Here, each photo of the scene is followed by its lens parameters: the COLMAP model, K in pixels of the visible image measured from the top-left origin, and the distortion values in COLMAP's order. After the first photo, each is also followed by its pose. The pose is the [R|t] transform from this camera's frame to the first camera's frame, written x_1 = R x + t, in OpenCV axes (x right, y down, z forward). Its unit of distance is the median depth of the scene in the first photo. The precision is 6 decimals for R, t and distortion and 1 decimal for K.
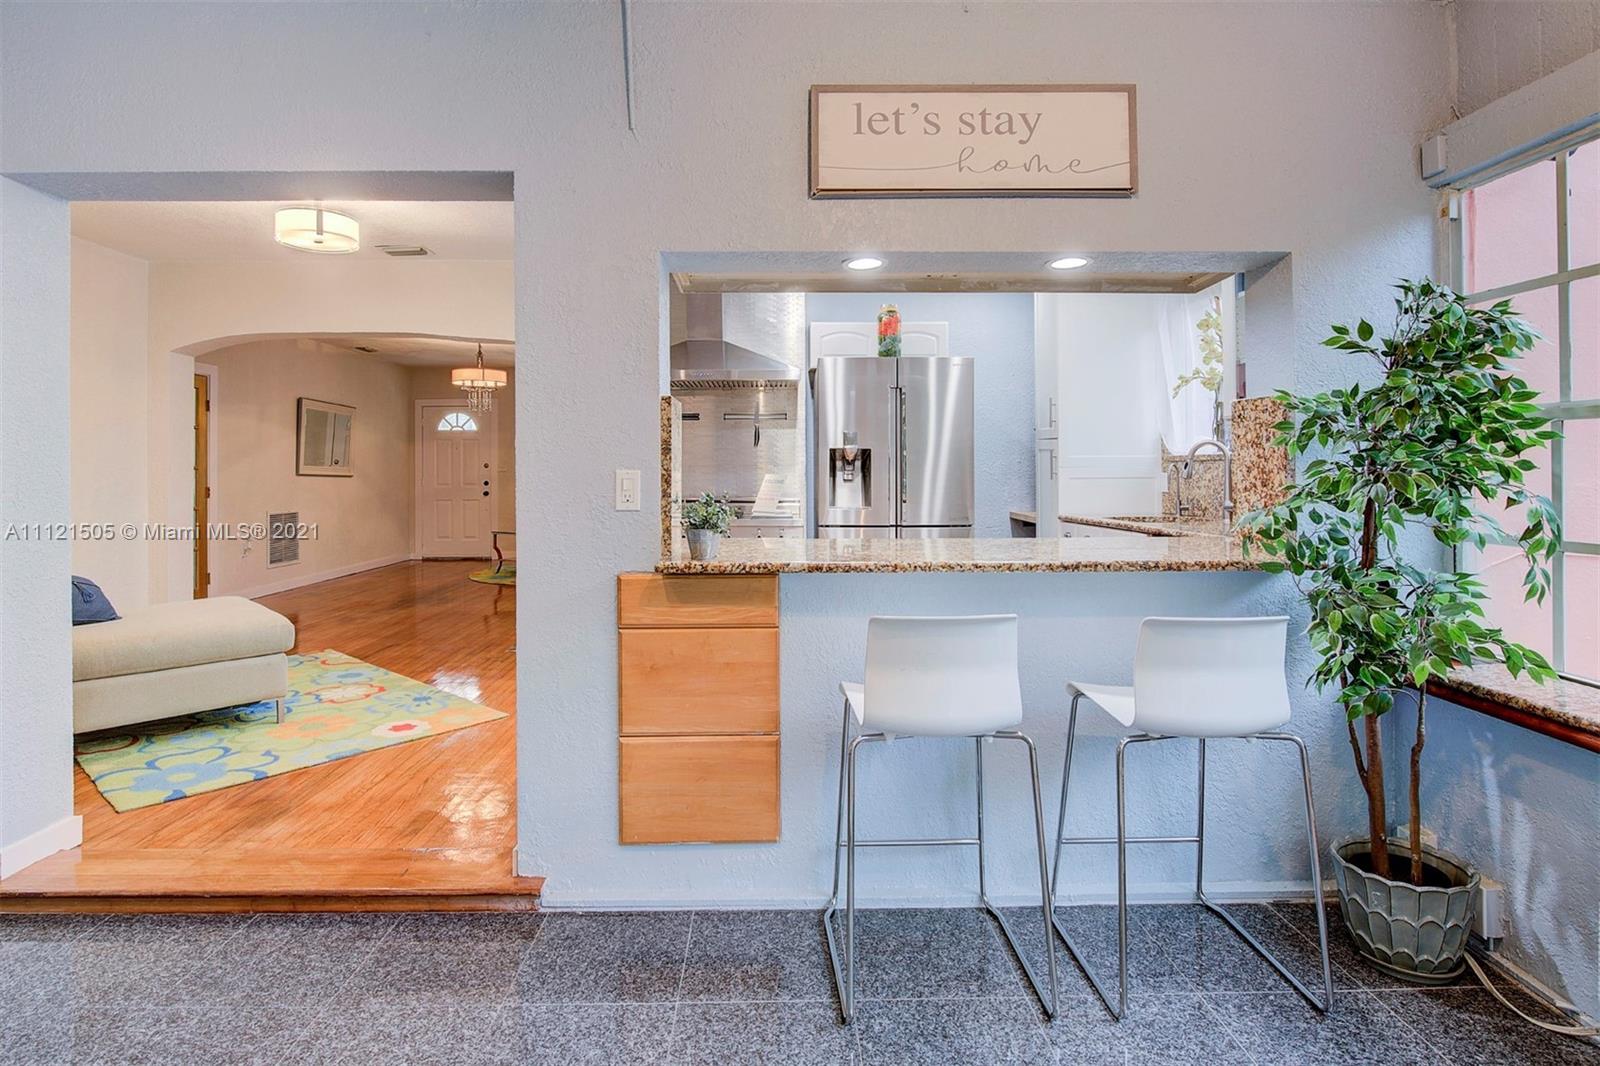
lens RADIAL K [[745.8, 0, 739.1], [0, 745.8, 463.7], [0, 0, 1]] dist [-0.001995, 0.000022]
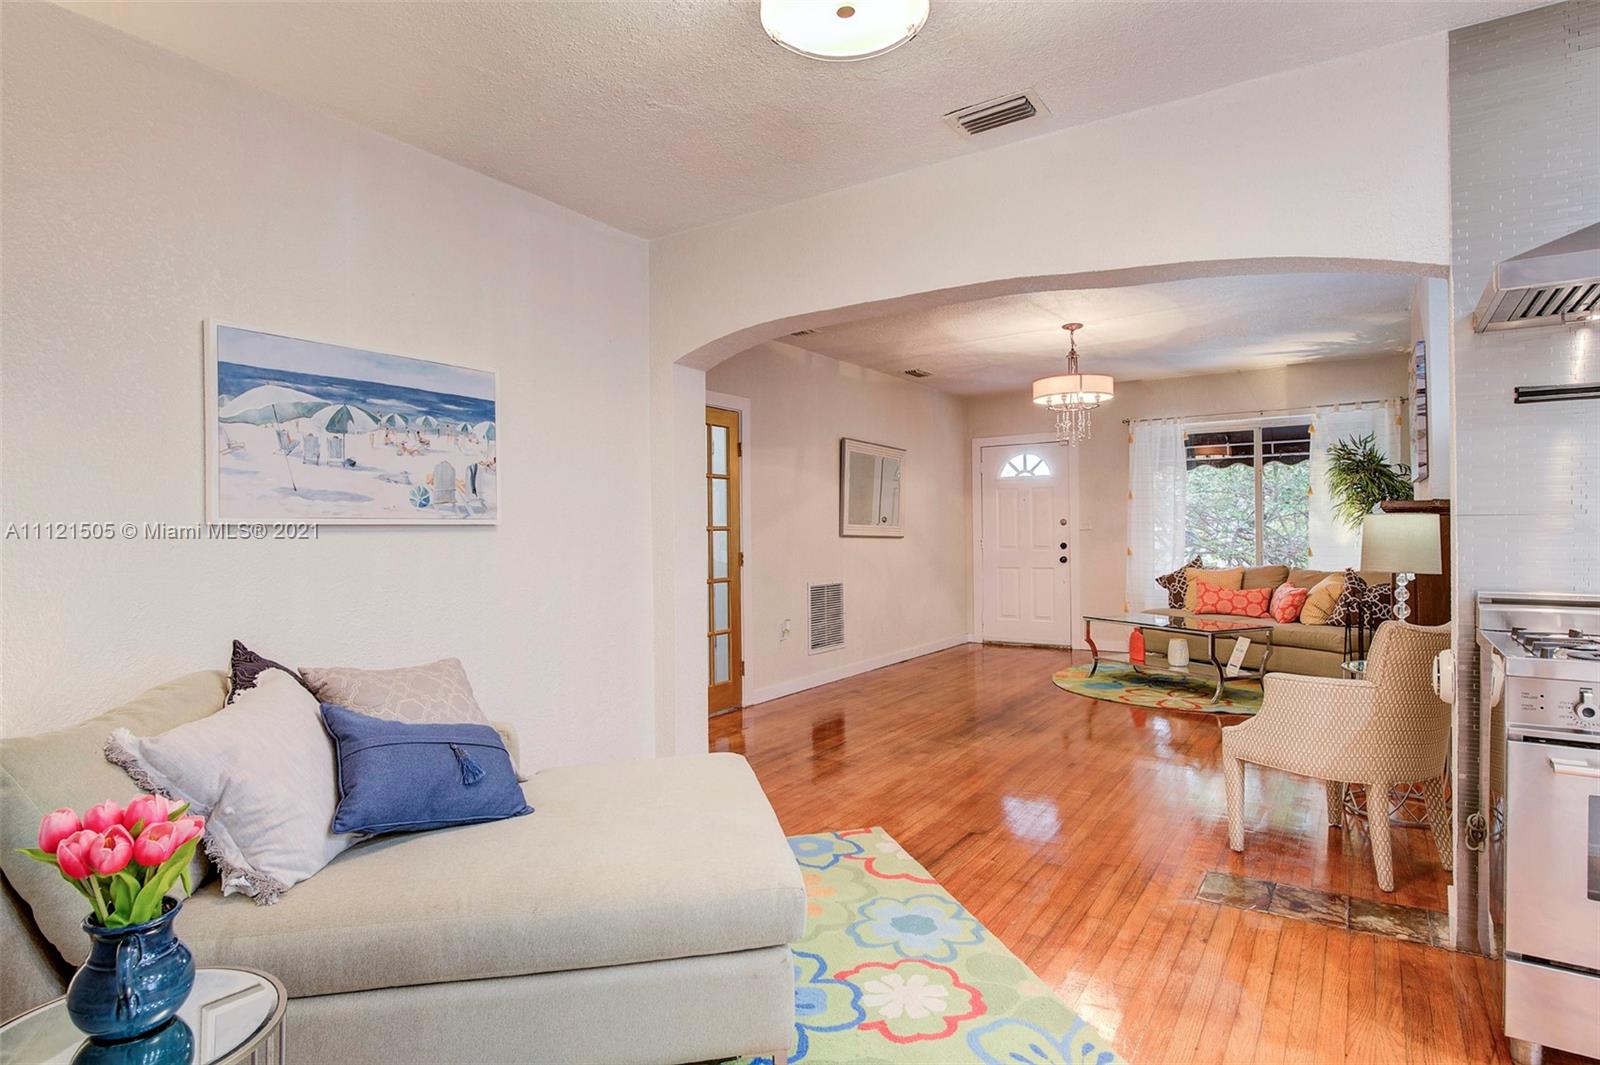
lens RADIAL K [[807.4, 0, 795.8], [0, 807.4, 531.4], [0, 0, 1]] dist [-0.004119, -0.000611]
pose [[0.822805, -0.003950, -0.568310, -0.143377], [0.011514, 0.999886, 0.009722, 0.001045], [0.568207, -0.014543, 0.822757, 0.264388]]
